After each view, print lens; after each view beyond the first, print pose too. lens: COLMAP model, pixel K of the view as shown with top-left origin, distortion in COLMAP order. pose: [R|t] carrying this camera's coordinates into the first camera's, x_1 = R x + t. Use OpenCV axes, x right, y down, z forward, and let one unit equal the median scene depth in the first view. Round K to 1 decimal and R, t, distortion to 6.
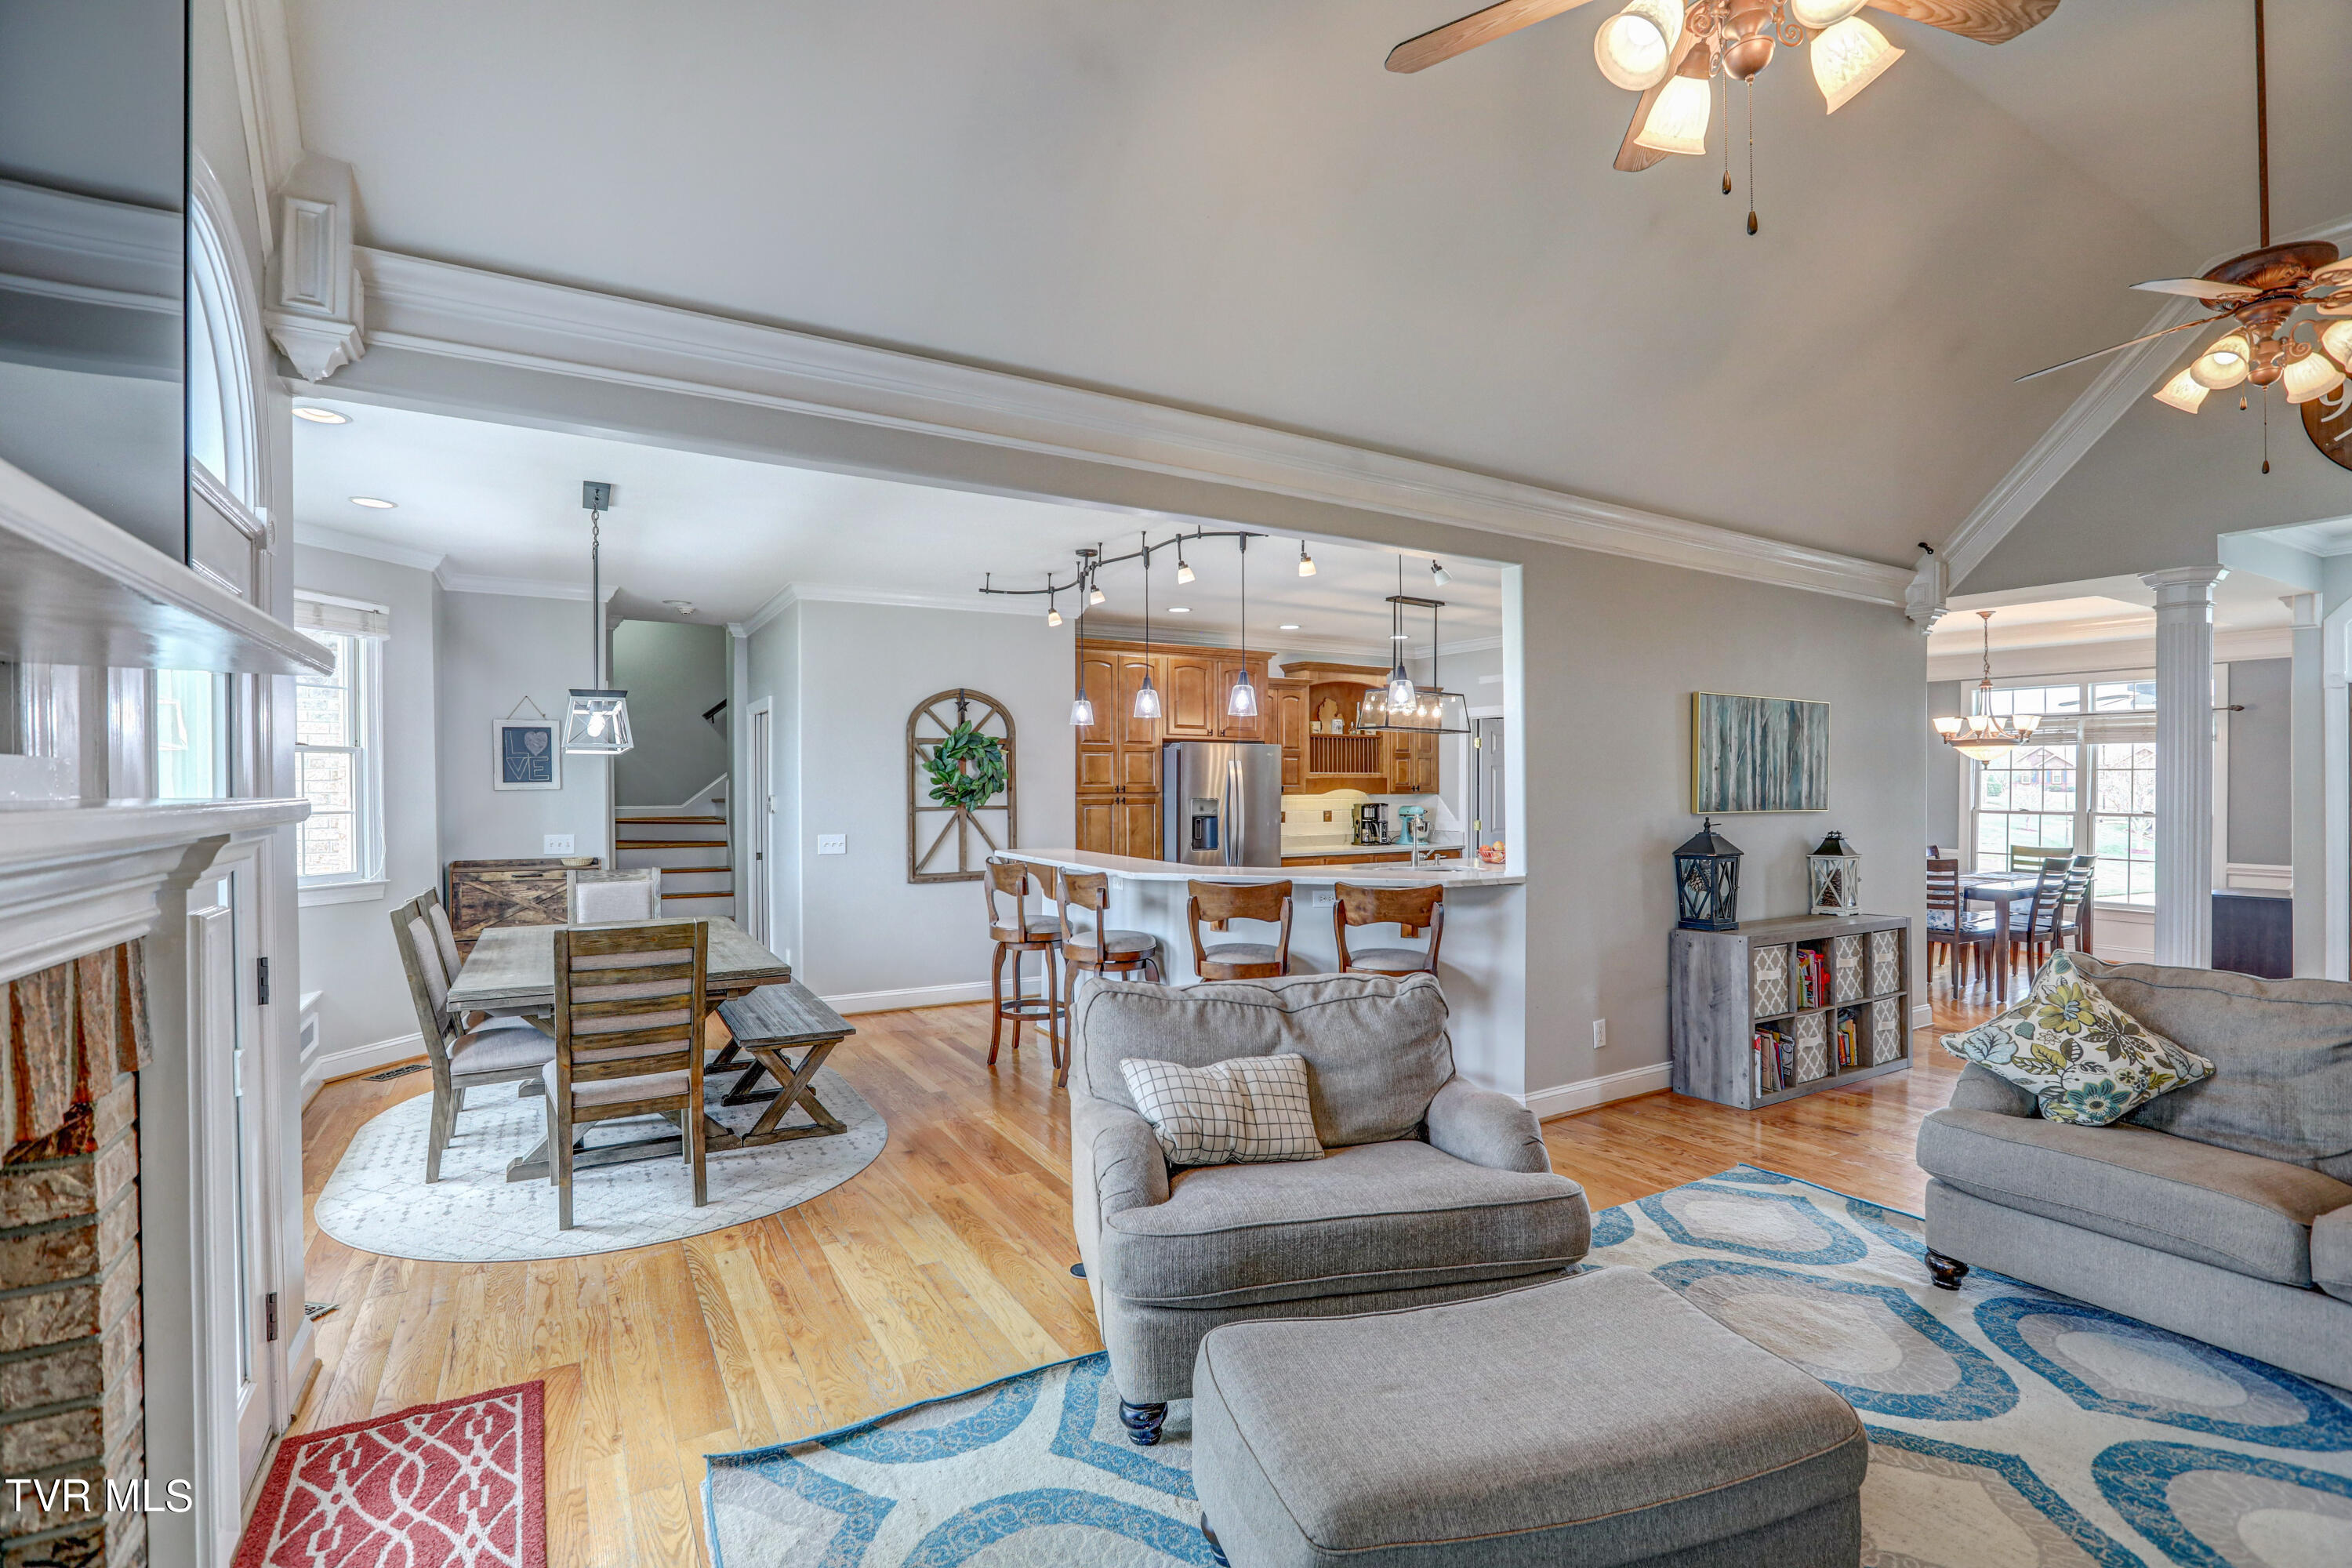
lens RADIAL K [[1077.1, 0, 1172.5], [0, 1077.1, 795.0], [0, 0, 1]] dist [-0.059365, 0.021222]
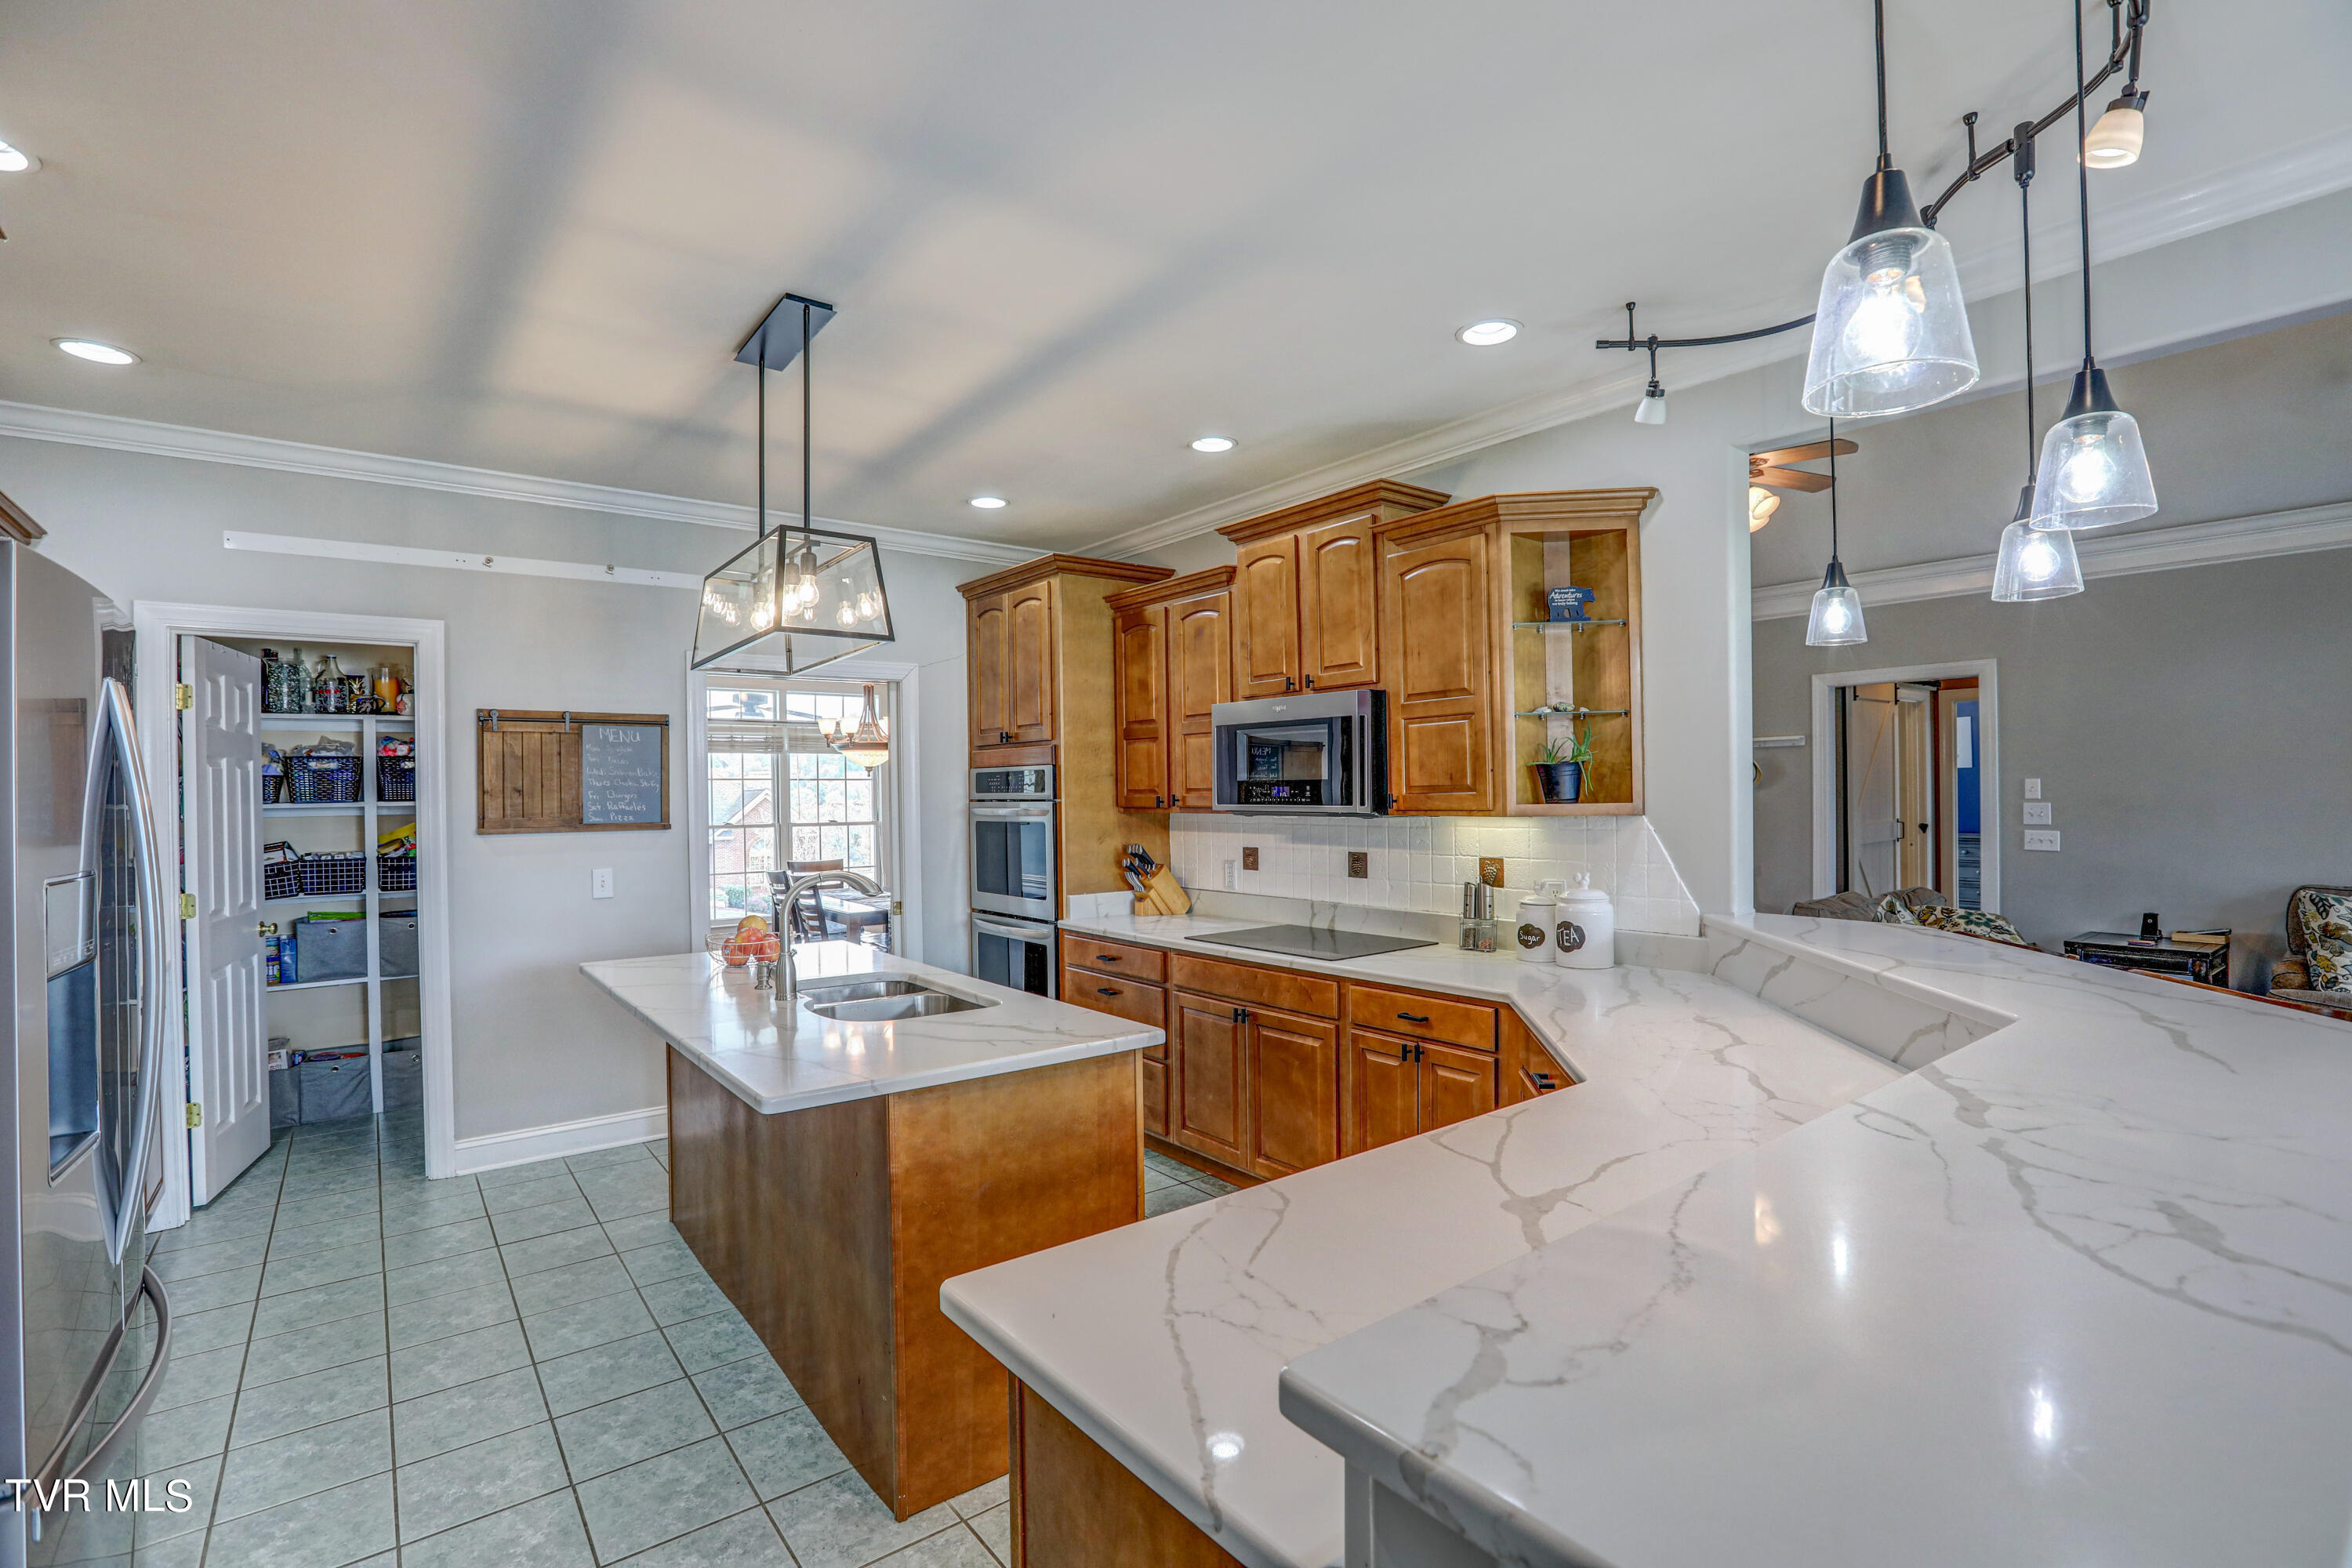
lens RADIAL K [[1075.0, 0, 1169.5], [0, 1075.0, 791.1], [0, 0, 1]] dist [-0.068748, 0.035531]
pose [[-0.128830, 0.001040, 0.991666, -0.187747], [0.023883, 0.999713, 0.002054, -0.008396], [-0.991379, 0.023948, -0.128817, 0.949174]]
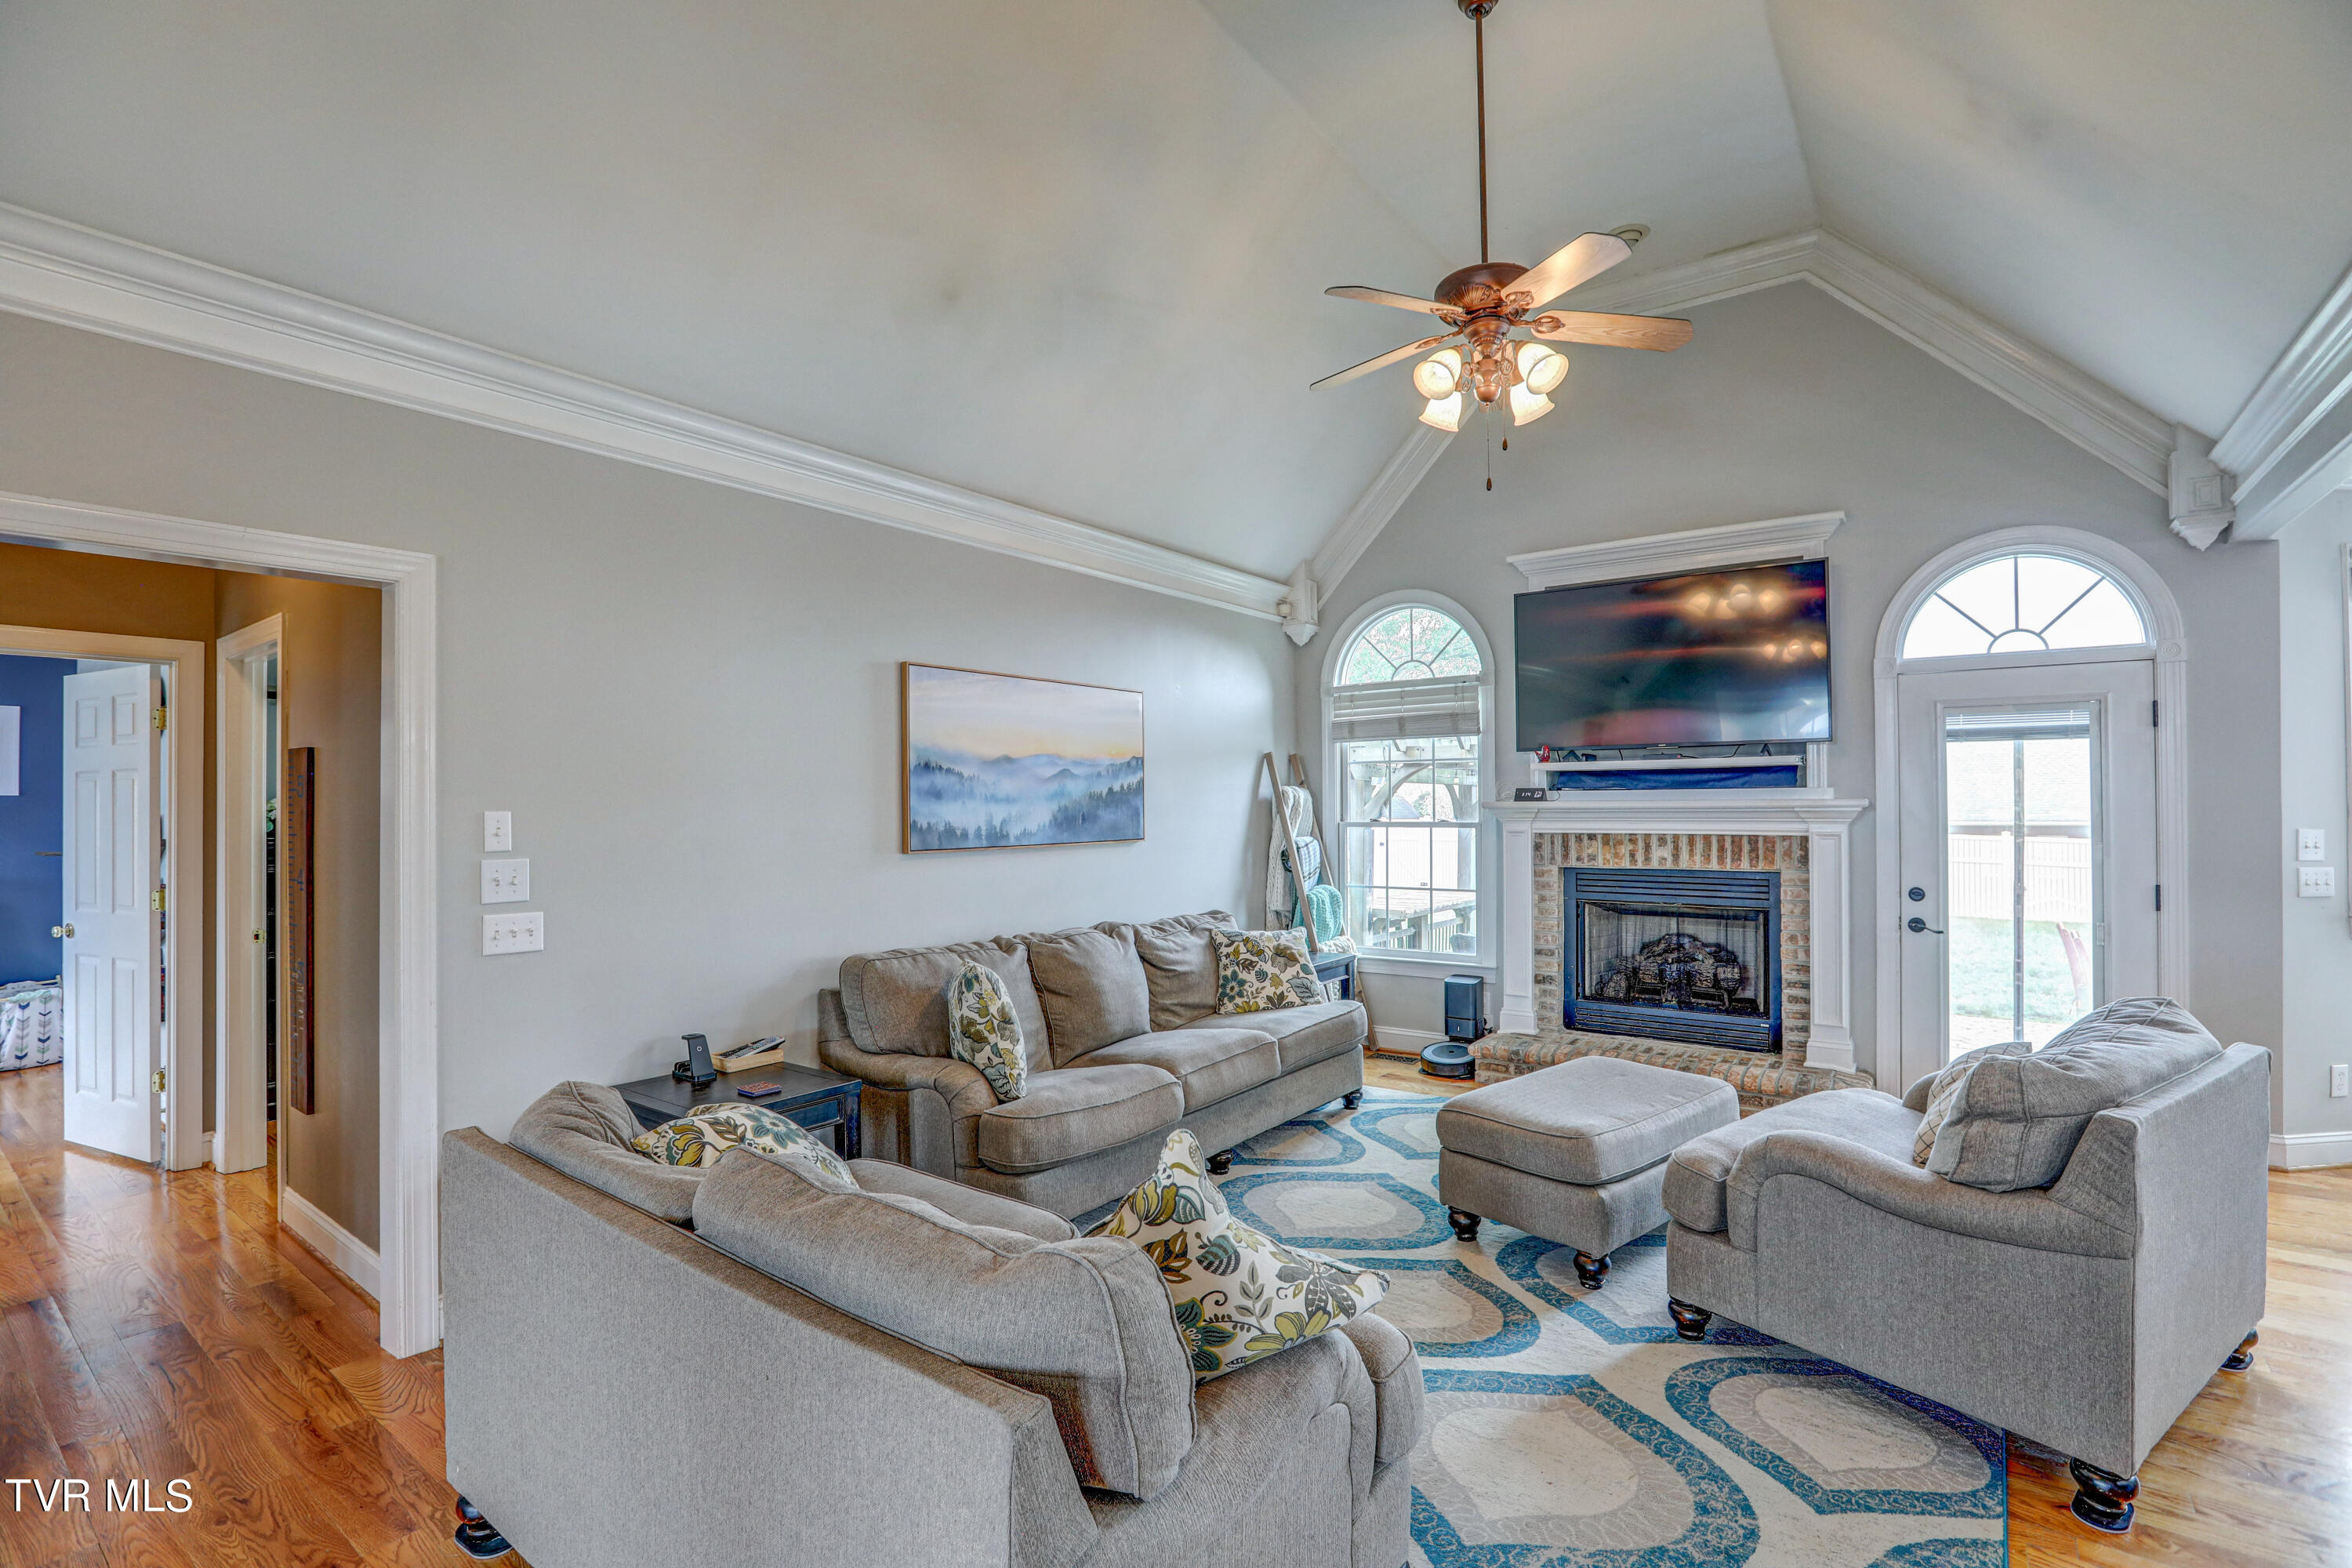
lens RADIAL K [[1085.4, 0, 1182.6], [0, 1085.4, 794.4], [0, 0, 1]] dist [-0.015024, 0.000808]
pose [[-0.916658, 0.004280, -0.399650, 0.472652], [0.004104, 0.999991, 0.001295, -0.005880], [0.399651, -0.000453, -0.916667, 0.657871]]
